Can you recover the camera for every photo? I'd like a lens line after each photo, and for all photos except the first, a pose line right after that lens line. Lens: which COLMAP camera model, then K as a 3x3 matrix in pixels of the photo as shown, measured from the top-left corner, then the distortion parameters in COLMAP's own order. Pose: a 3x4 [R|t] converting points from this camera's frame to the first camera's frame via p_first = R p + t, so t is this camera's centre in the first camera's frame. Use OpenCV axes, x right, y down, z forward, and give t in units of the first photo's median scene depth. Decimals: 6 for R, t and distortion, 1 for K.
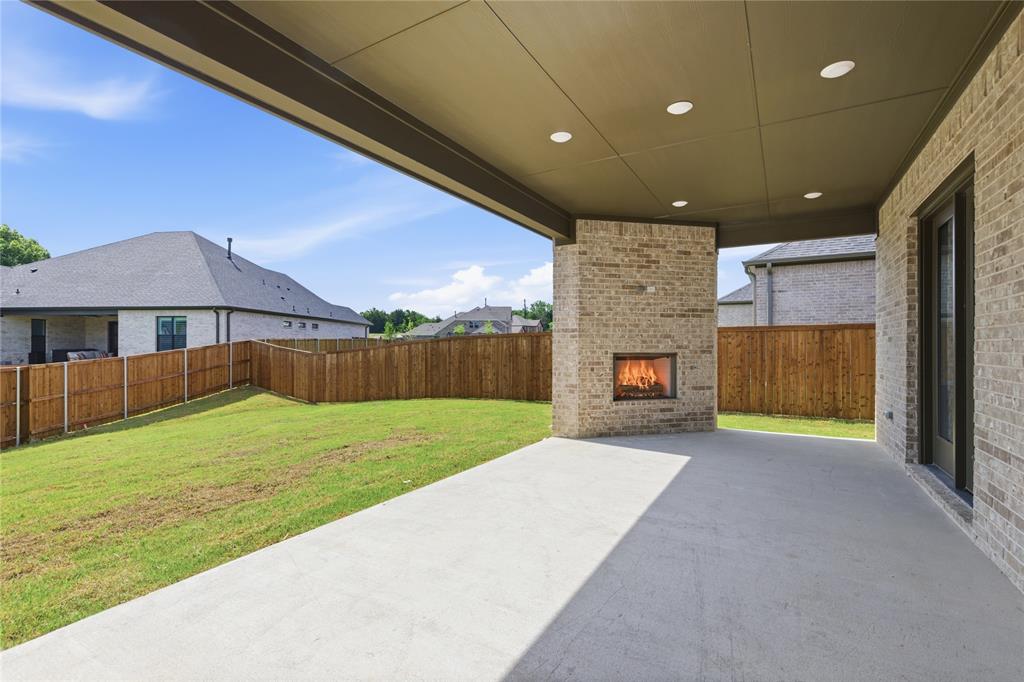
lens RADIAL K [[466.5, 0, 511.0], [0, 466.5, 343.1], [0, 0, 1]] dist [-0.002685, -0.000494]
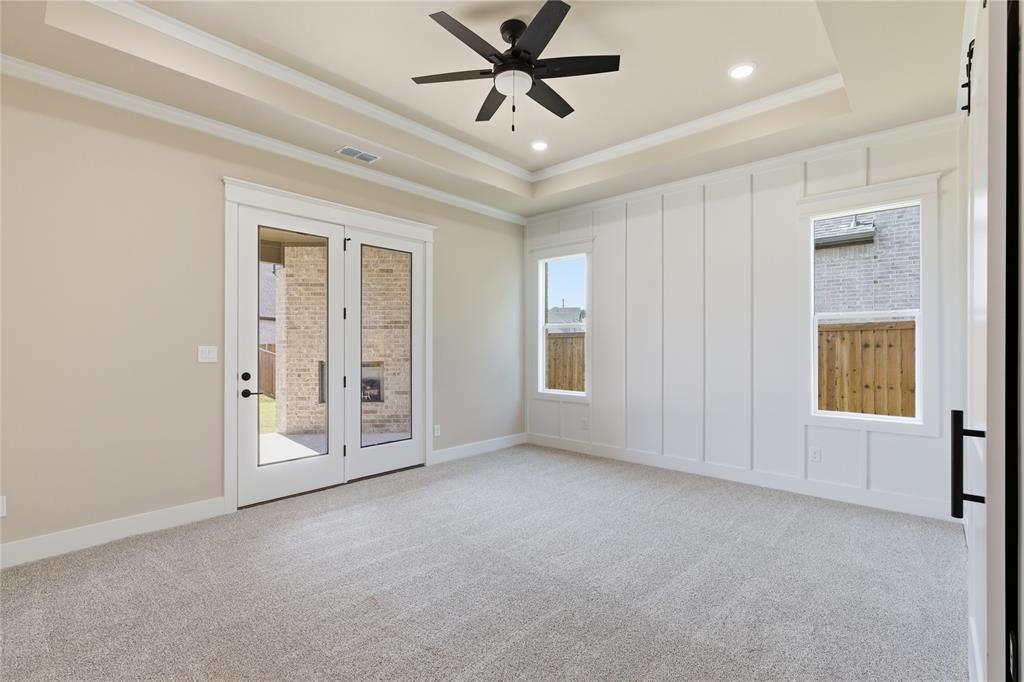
lens RADIAL K [[466.5, 0, 514.1], [0, 466.5, 341.6], [0, 0, 1]] dist [-0.002685, -0.000494]
pose [[0.978935, -0.006787, -0.204059, 0.916630], [0.006006, 0.999972, -0.004445, -0.018729], [0.204084, 0.003125, 0.978948, -0.026873]]
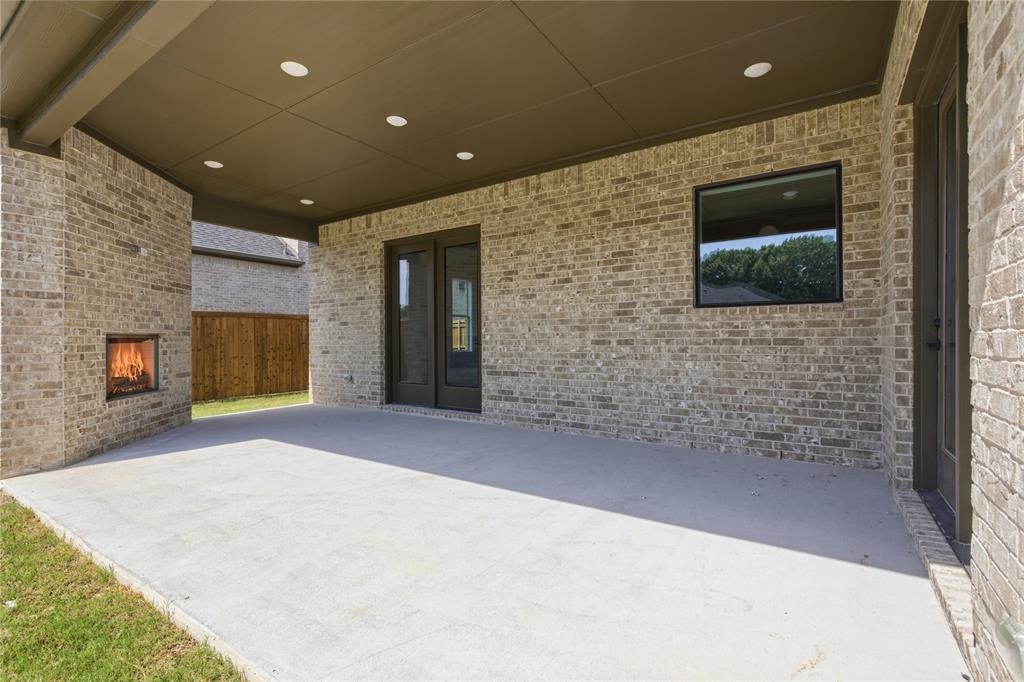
lens RADIAL K [[466.5, 0, 513.9], [0, 466.5, 337.6], [0, 0, 1]] dist [-0.002685, -0.000494]
pose [[0.056556, 0.001839, 0.998398, -0.442274], [0.002135, 0.999996, -0.001963, 0.030368], [-0.998397, 0.002242, 0.056552, 0.342652]]
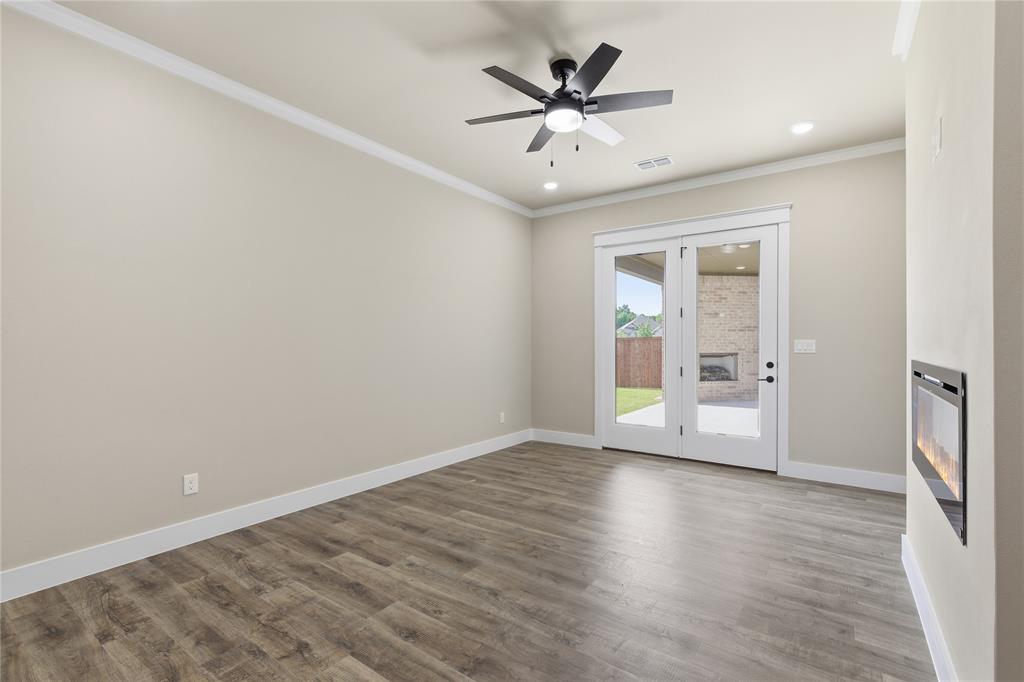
lens RADIAL K [[466.5, 0, 511.5], [0, 466.5, 342.9], [0, 0, 1]] dist [-0.002685, -0.000494]
pose [[0.995915, -0.002360, -0.090265, -0.304347], [0.001997, 0.999990, -0.004105, -0.009513], [0.090274, 0.003908, 0.995909, -0.740240]]
